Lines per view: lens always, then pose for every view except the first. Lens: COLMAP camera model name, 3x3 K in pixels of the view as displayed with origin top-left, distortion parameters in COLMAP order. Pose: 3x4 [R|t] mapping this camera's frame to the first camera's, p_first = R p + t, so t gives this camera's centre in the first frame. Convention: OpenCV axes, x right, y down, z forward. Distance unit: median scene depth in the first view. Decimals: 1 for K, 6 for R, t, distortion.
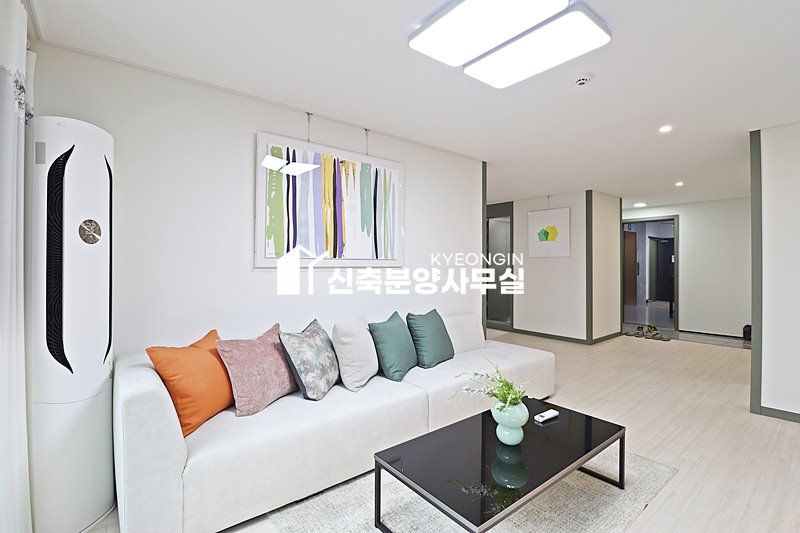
lens RADIAL K [[368.9, 0, 407.2], [0, 368.9, 261.3], [0, 0, 1]] dist [-0.008139, -0.008800]
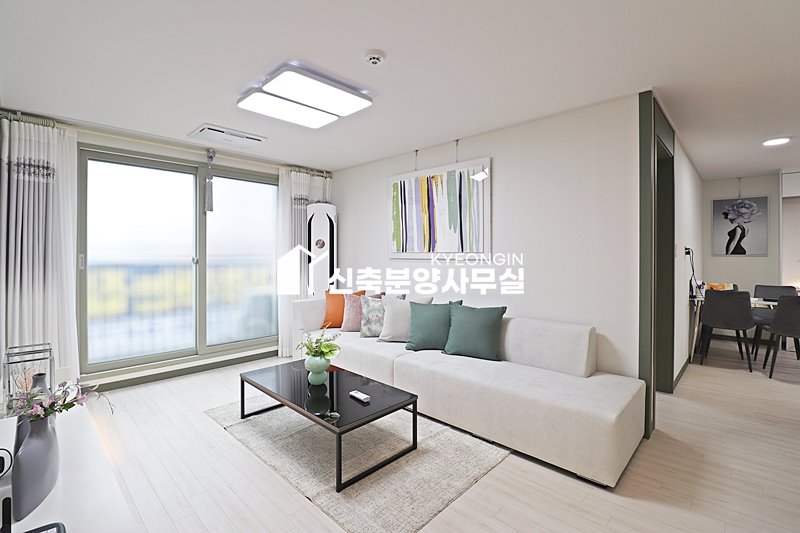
lens RADIAL K [[368.9, 0, 397.4], [0, 368.9, 259.0], [0, 0, 1]] dist [-0.008139, -0.008800]
pose [[0.098558, 0.003422, -0.995125, 1.071644], [-0.000385, 0.999994, 0.003401, 0.011337], [0.995131, 0.000048, 0.098559, 0.735419]]
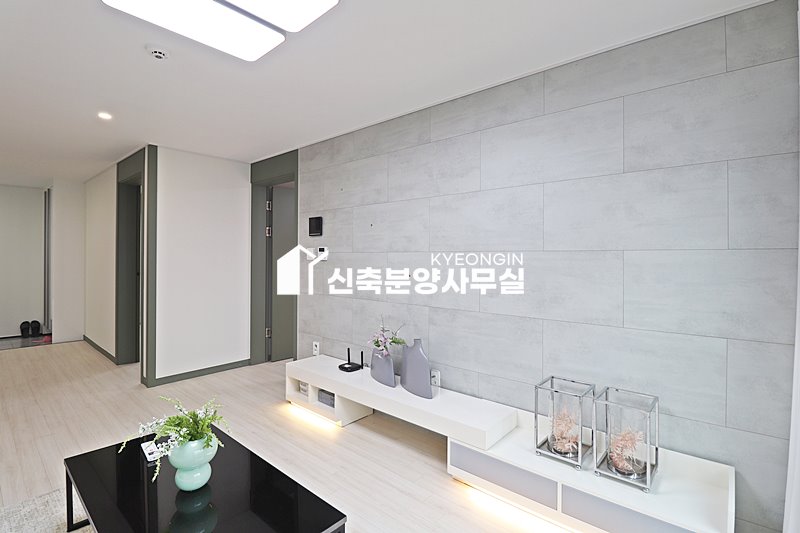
lens RADIAL K [[368.9, 0, 403.2], [0, 368.9, 257.2], [0, 0, 1]] dist [-0.008139, -0.008800]
pose [[-0.167775, -0.004176, 0.985816, -0.365074], [-0.008903, 0.999957, 0.002721, -0.010391], [-0.985785, -0.008320, -0.167805, 0.426605]]
